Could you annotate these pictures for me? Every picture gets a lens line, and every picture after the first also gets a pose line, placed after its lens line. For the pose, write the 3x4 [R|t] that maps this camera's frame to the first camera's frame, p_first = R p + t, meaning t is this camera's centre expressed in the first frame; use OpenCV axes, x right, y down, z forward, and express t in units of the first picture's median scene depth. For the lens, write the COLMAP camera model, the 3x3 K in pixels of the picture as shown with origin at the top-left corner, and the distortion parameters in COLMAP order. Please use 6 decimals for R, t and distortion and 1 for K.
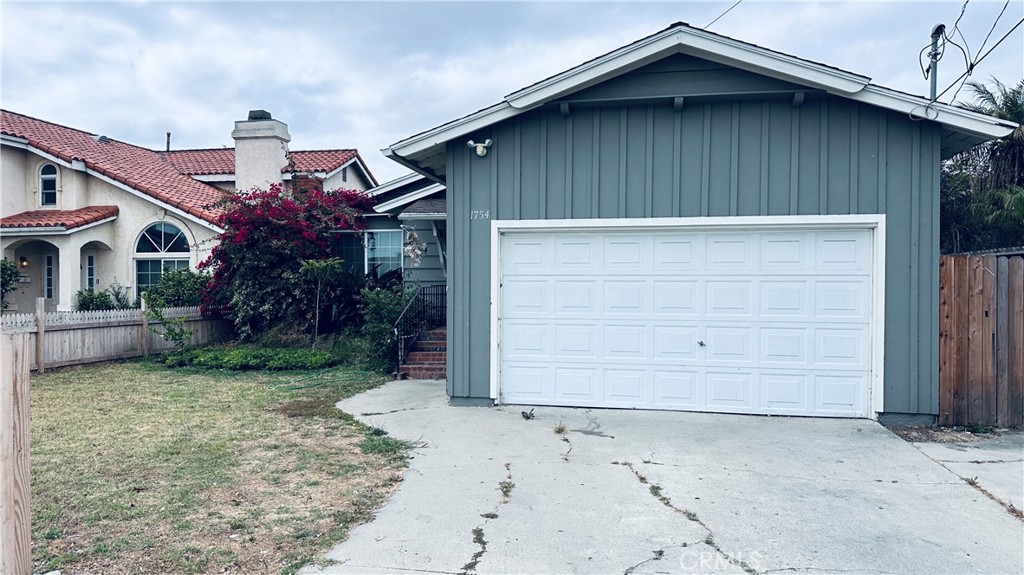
lens RADIAL K [[727.2, 0, 512.0], [0, 727.2, 287.5], [0, 0, 1]] dist [0.094339, -0.140953]
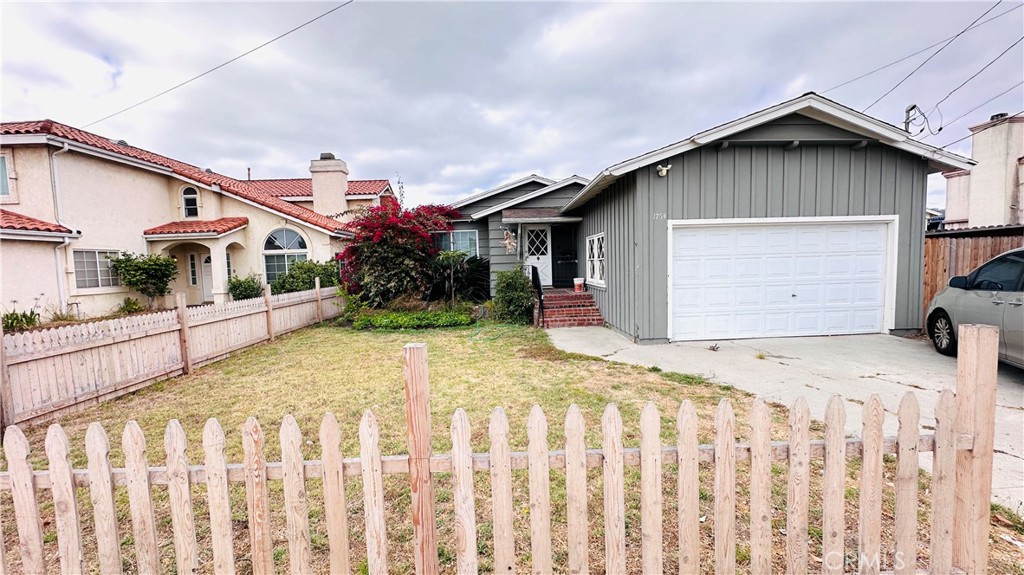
lens RADIAL K [[412.0, 0, 510.3], [0, 412.0, 284.8], [0, 0, 1]] dist [-0.004345, -0.000071]
pose [[0.971087, -0.044049, 0.234627, -0.250654], [0.032567, 0.998085, 0.052591, -0.006625], [-0.236494, -0.043429, 0.970662, 0.116103]]
